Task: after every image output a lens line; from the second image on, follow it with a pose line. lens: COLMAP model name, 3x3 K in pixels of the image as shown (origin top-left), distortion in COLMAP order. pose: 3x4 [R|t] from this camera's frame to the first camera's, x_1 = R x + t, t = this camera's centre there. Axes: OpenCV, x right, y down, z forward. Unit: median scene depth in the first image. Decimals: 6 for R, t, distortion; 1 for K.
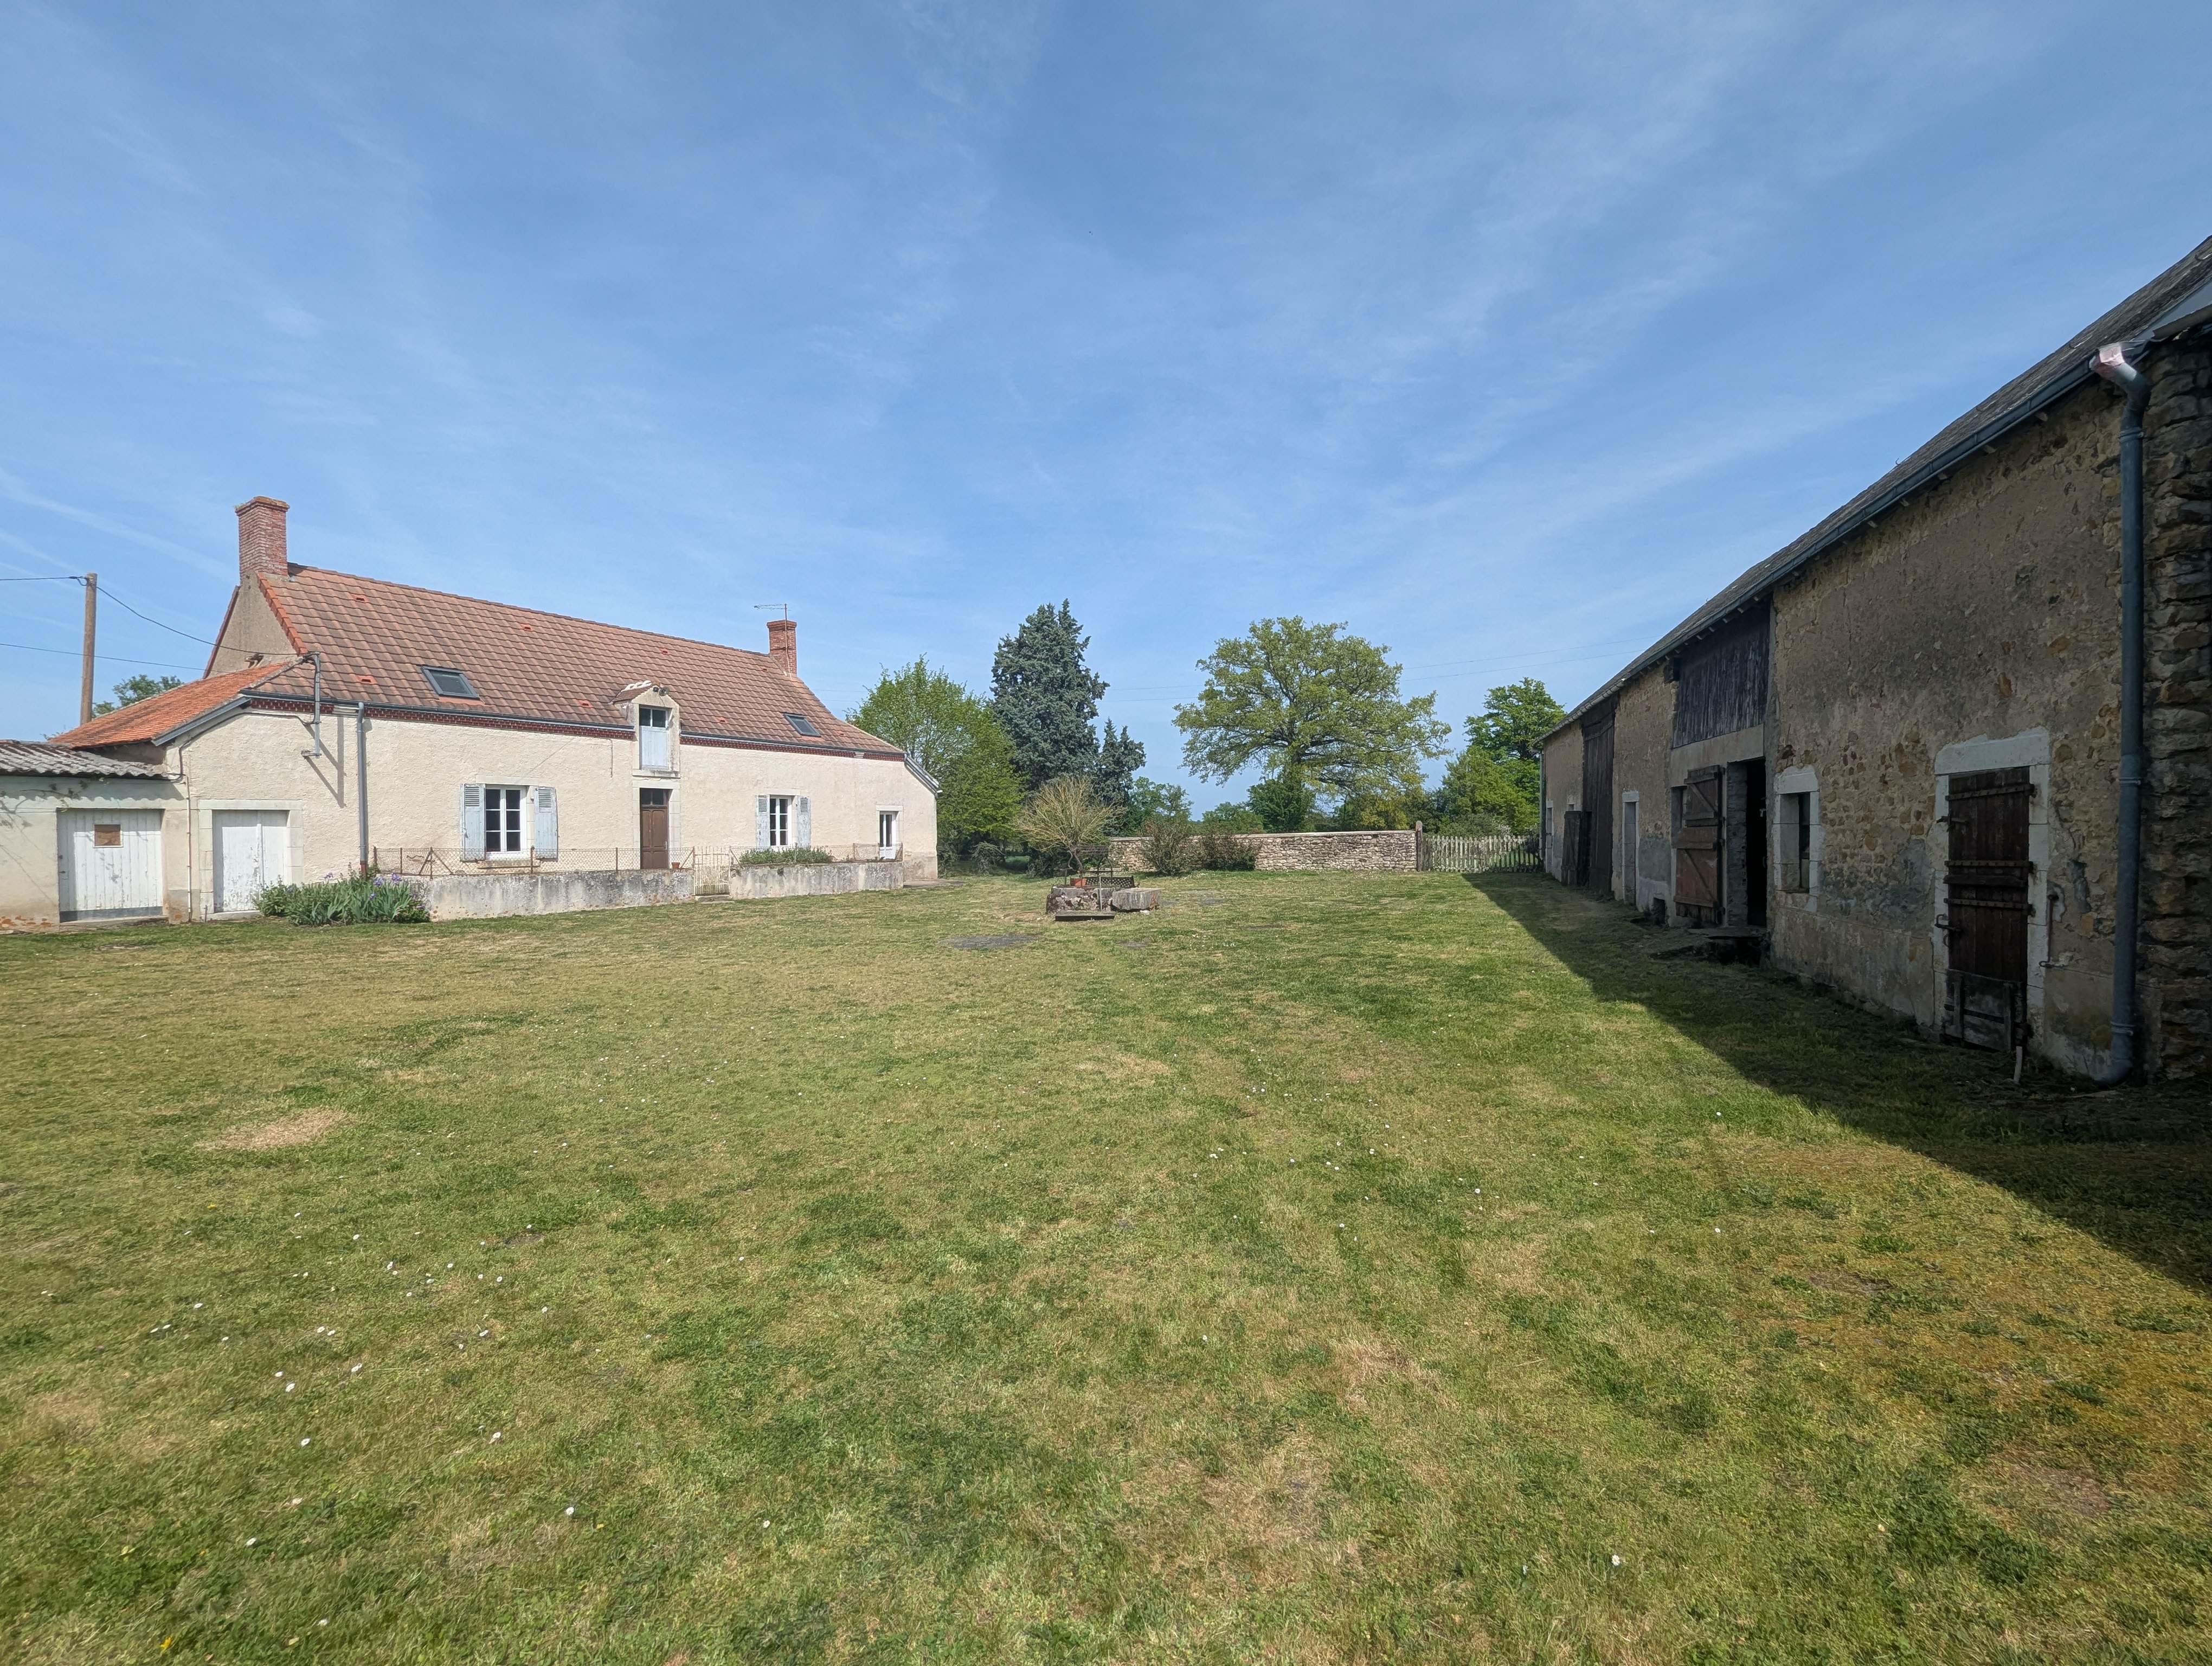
lens RADIAL K [[925.3, 0, 1106.0], [0, 925.3, 833.0], [0, 0, 1]] dist [-0.000328, -0.000278]
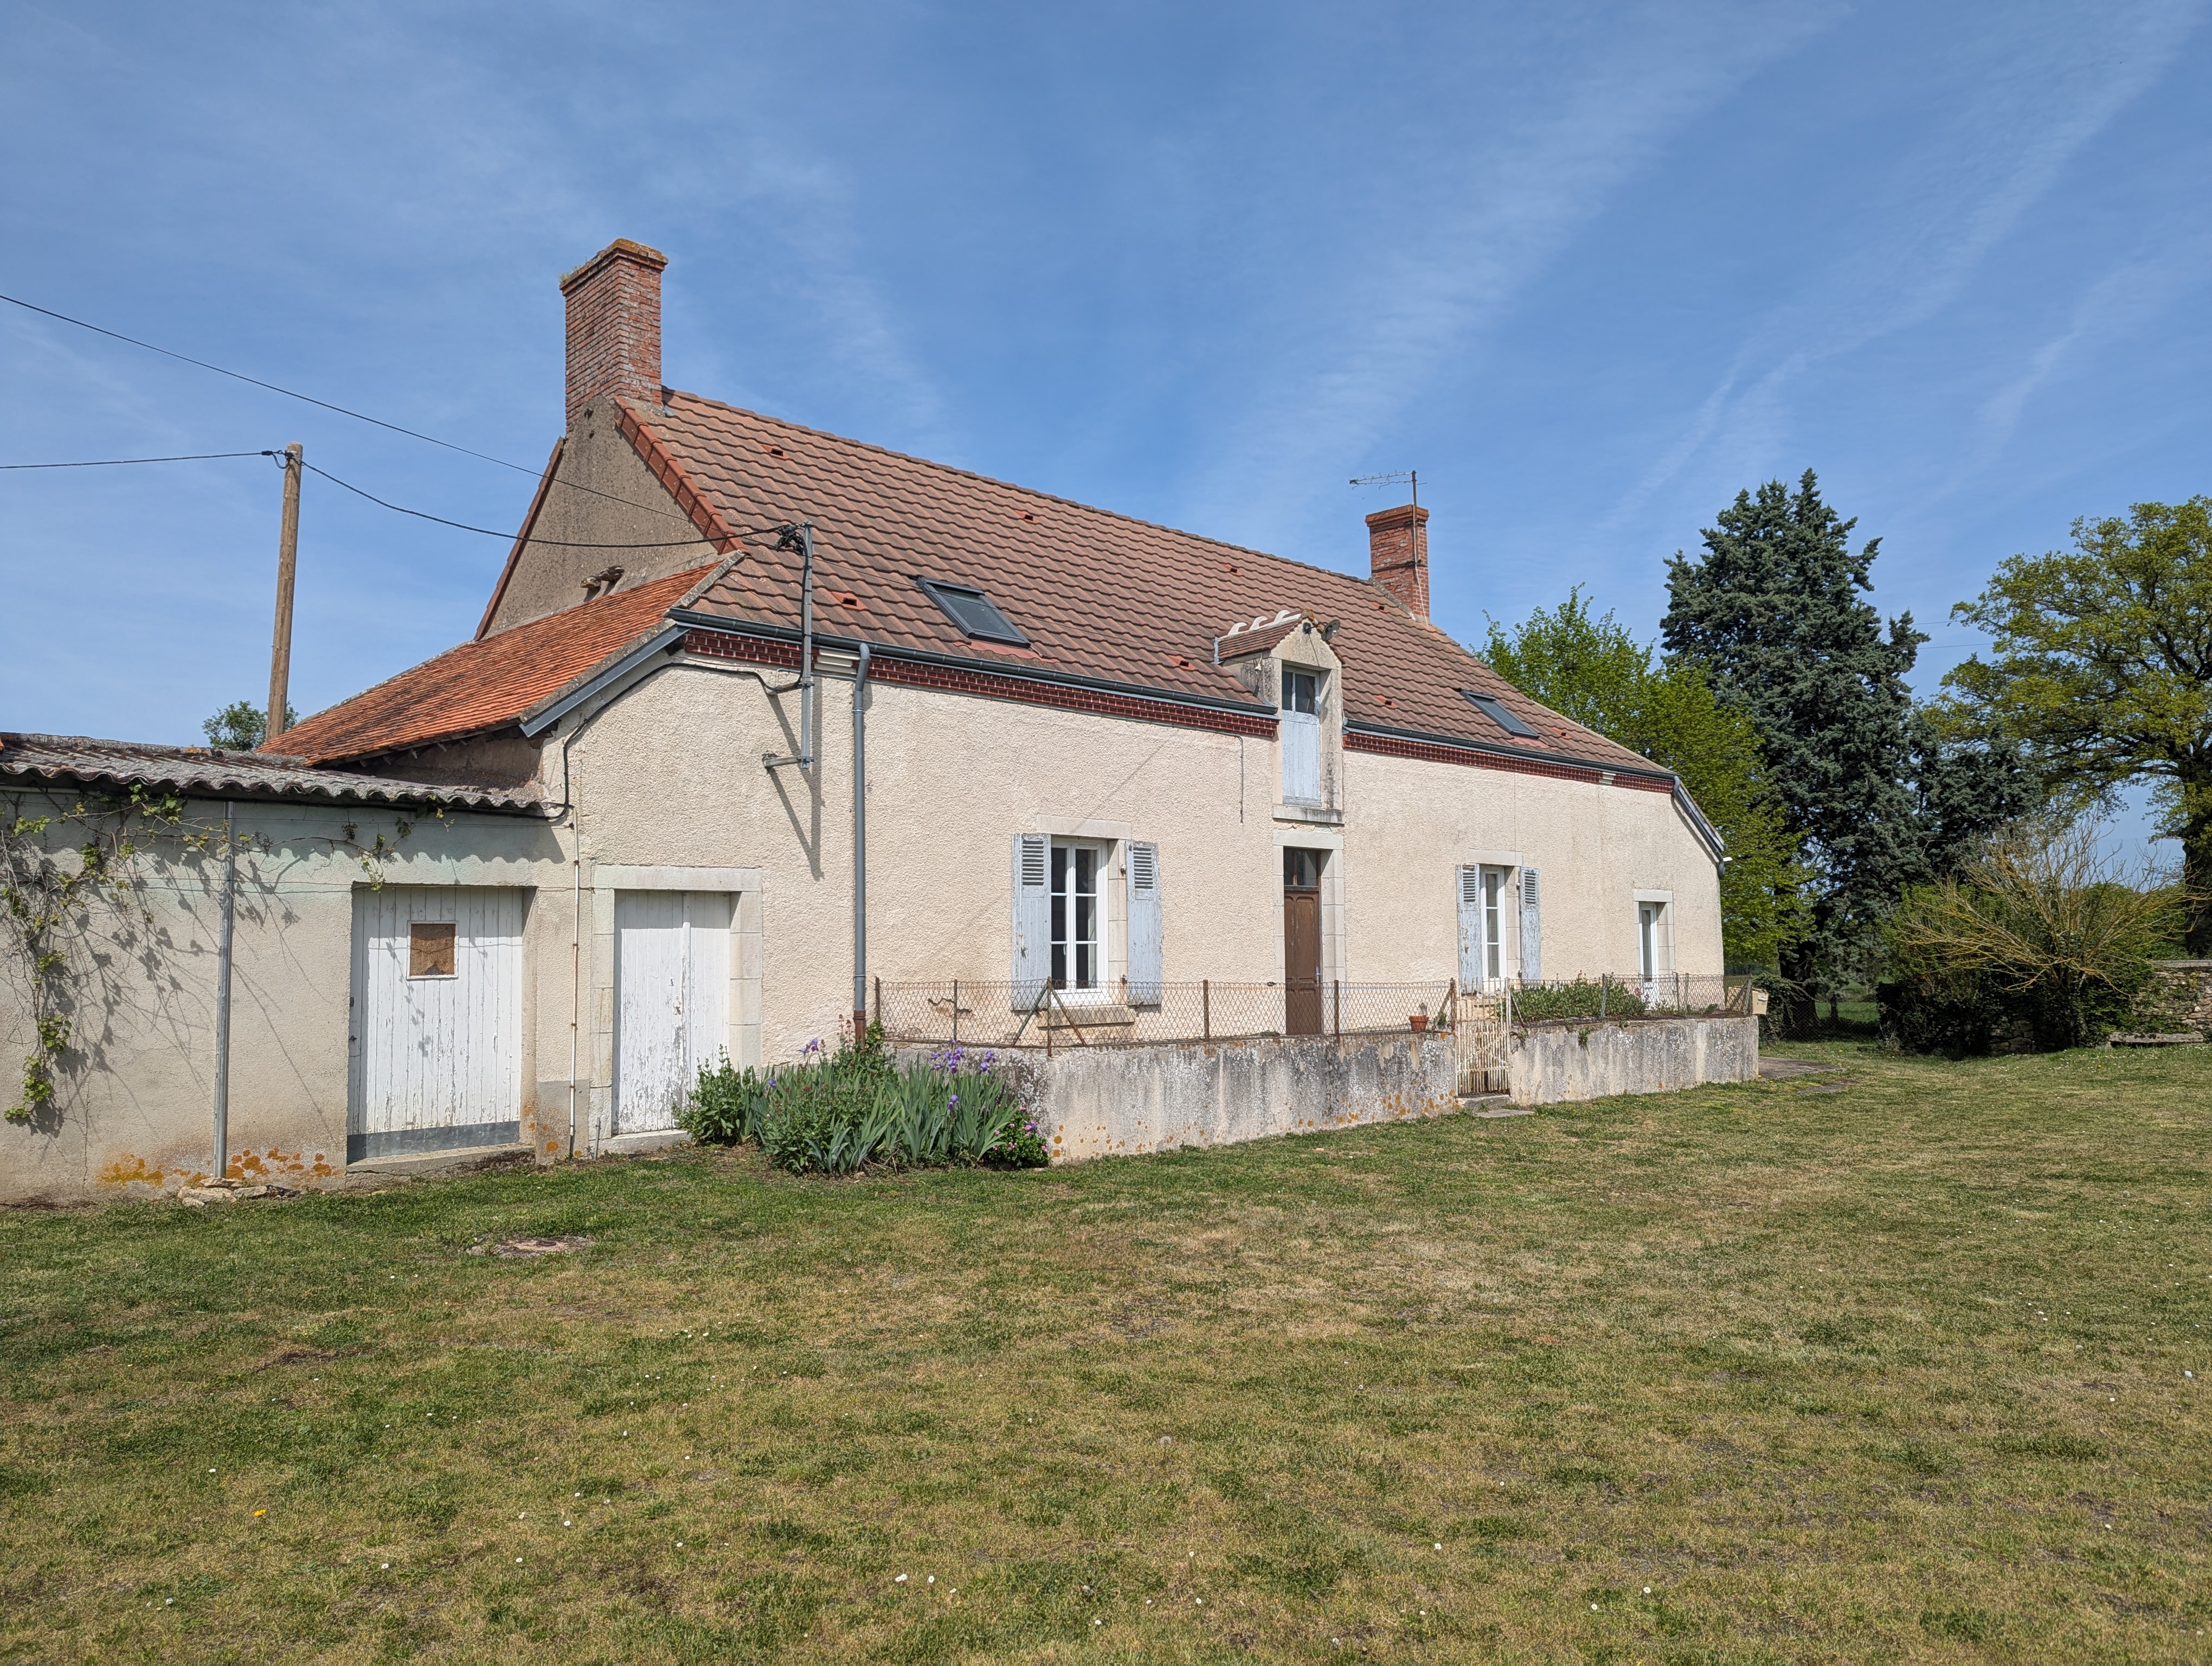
lens RADIAL K [[1562.4, 0, 1106.0], [0, 1562.4, 833.0], [0, 0, 1]] dist [0.069409, -0.059205]
pose [[0.966353, -0.025064, -0.255994, -0.464003], [0.004012, 0.996589, -0.082429, 0.007684], [0.257186, 0.078629, 0.963158, 0.298525]]
